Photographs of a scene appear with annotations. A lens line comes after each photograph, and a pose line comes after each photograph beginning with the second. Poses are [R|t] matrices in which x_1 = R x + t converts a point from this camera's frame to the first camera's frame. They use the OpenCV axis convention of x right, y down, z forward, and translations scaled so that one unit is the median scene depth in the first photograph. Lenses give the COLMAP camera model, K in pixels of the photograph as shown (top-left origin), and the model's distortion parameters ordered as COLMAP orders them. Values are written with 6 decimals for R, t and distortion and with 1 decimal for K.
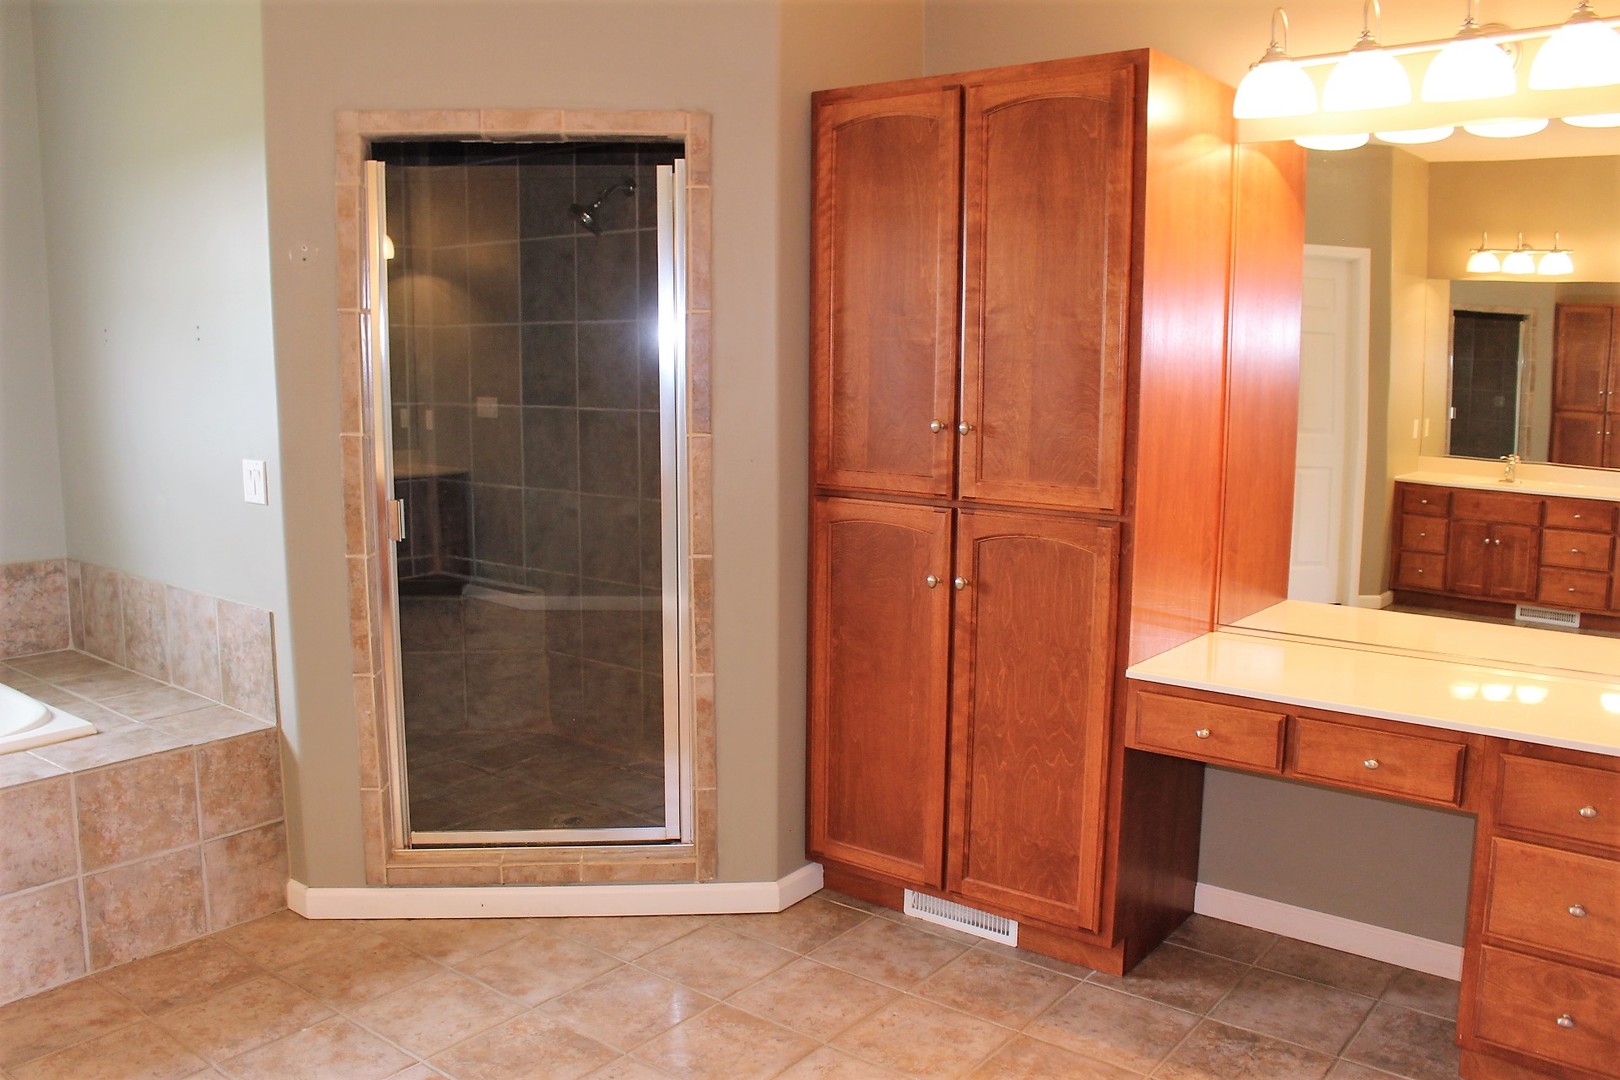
lens RADIAL K [[1329.5, 0, 802.2], [0, 1329.5, 546.0], [0, 0, 1]] dist [-0.159096, 0.132062]
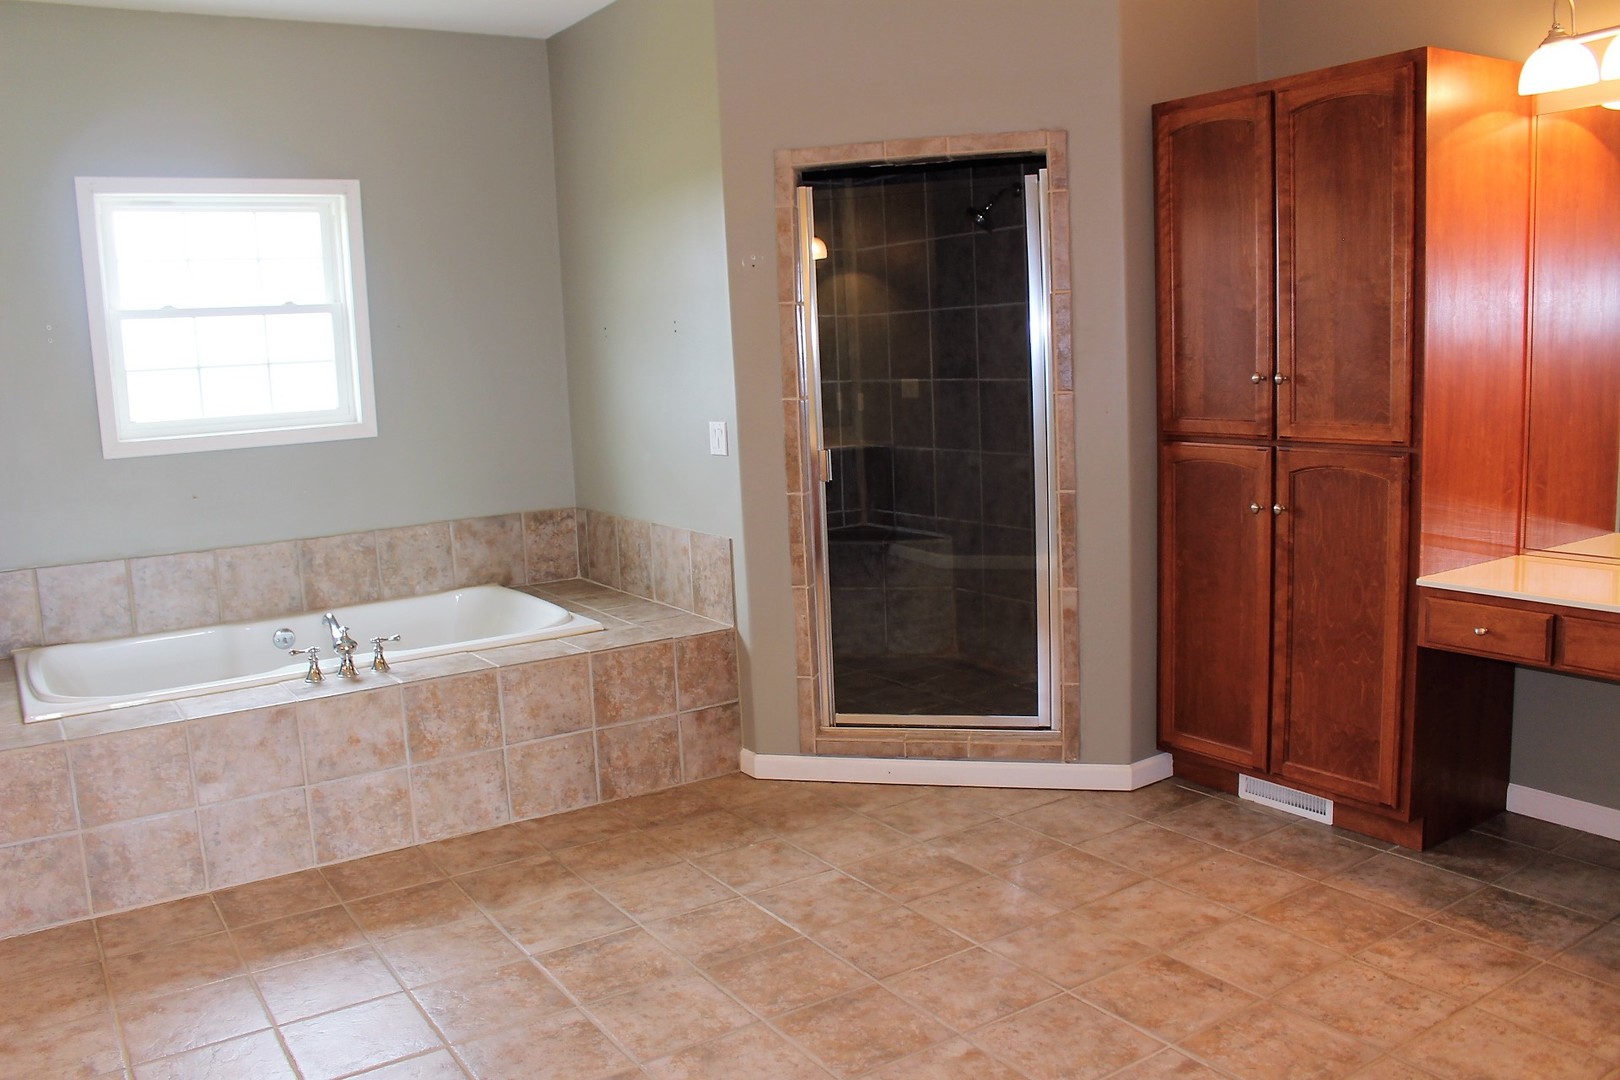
lens RADIAL K [[1329.5, 0, 802.2], [0, 1329.5, 546.0], [0, 0, 1]] dist [-0.159096, 0.132062]
pose [[0.946439, 0.001213, -0.322880, 0.092368], [0.001368, 0.999969, 0.007766, 0.051350], [0.322880, -0.007792, 0.946408, -0.247107]]
